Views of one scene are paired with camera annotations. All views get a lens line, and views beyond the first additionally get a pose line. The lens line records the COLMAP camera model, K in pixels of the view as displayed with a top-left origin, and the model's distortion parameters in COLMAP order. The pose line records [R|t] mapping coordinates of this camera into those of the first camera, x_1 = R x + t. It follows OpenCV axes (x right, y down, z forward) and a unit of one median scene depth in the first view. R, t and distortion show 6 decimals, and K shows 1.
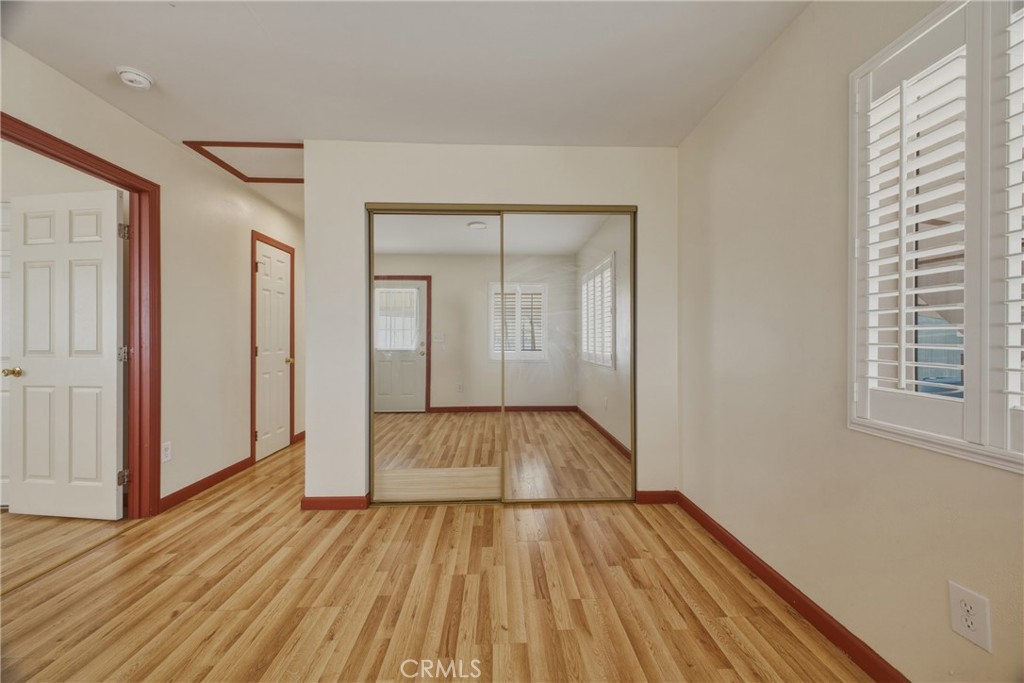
lens RADIAL K [[406.7, 0, 511.0], [0, 406.7, 338.8], [0, 0, 1]] dist [0.017196, -0.003404]
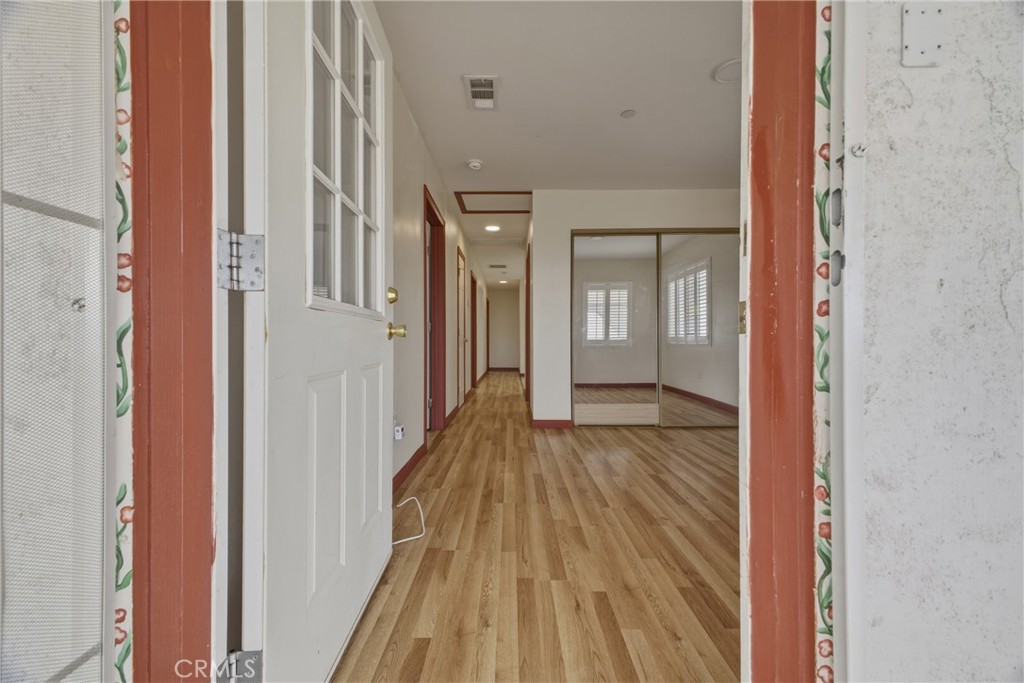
lens RADIAL K [[406.7, 0, 506.3], [0, 406.7, 343.0], [0, 0, 1]] dist [0.017196, -0.003404]
pose [[0.998784, -0.002182, -0.049251, -0.555863], [0.002470, 0.999980, 0.005771, 0.088932], [0.049238, -0.005886, 0.998770, -0.572023]]
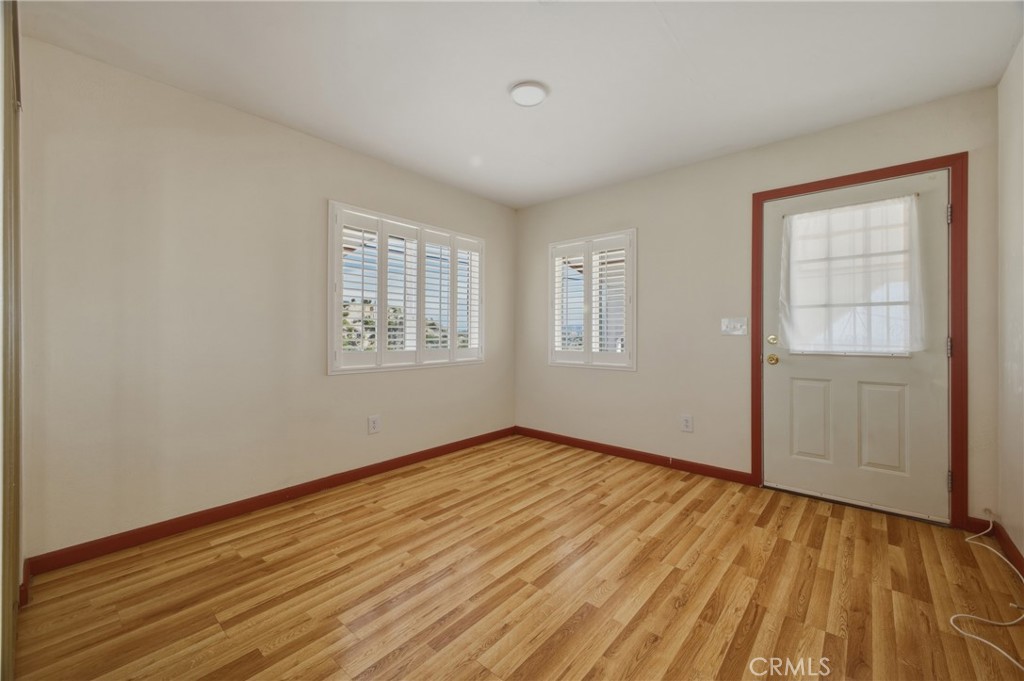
lens RADIAL K [[406.7, 0, 513.3], [0, 406.7, 333.5], [0, 0, 1]] dist [0.017196, -0.003404]
pose [[-0.728827, -0.003599, 0.684688, -0.683074], [-0.003199, 0.999993, 0.001851, 0.001129], [-0.684690, -0.000841, -0.728834, 1.031530]]
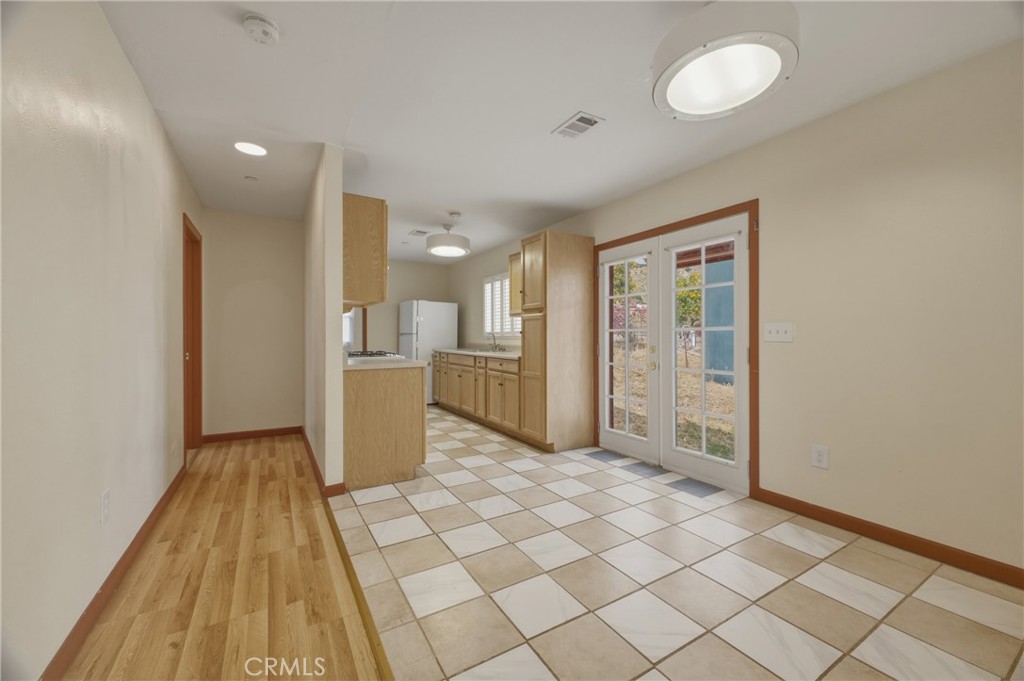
lens RADIAL K [[406.7, 0, 515.7], [0, 406.7, 339.8], [0, 0, 1]] dist [0.017196, -0.003404]
pose [[0.872890, -0.003505, 0.487905, -0.701795], [-0.002248, 0.999935, 0.011206, 0.000114], [-0.487912, -0.010878, 0.872825, 2.154458]]
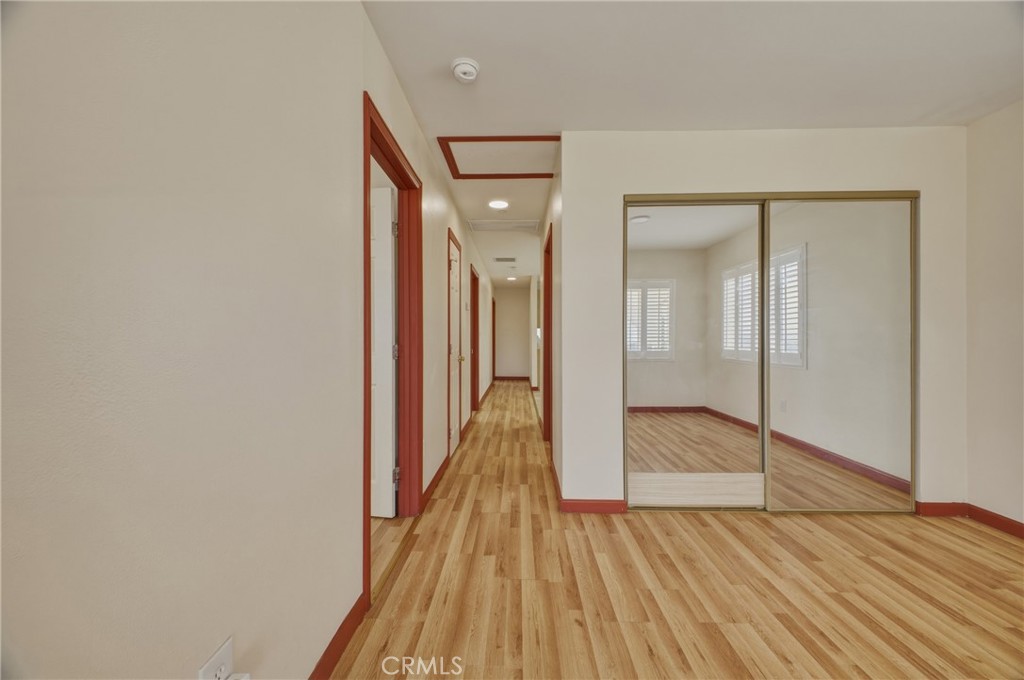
lens RADIAL K [[406.7, 0, 510.1], [0, 406.7, 338.3], [0, 0, 1]] dist [0.017196, -0.003404]
pose [[0.998331, -0.001662, -0.057720, -0.599493], [0.001799, 0.999996, 0.002331, 0.001760], [0.057716, -0.002431, 0.998330, 0.026967]]
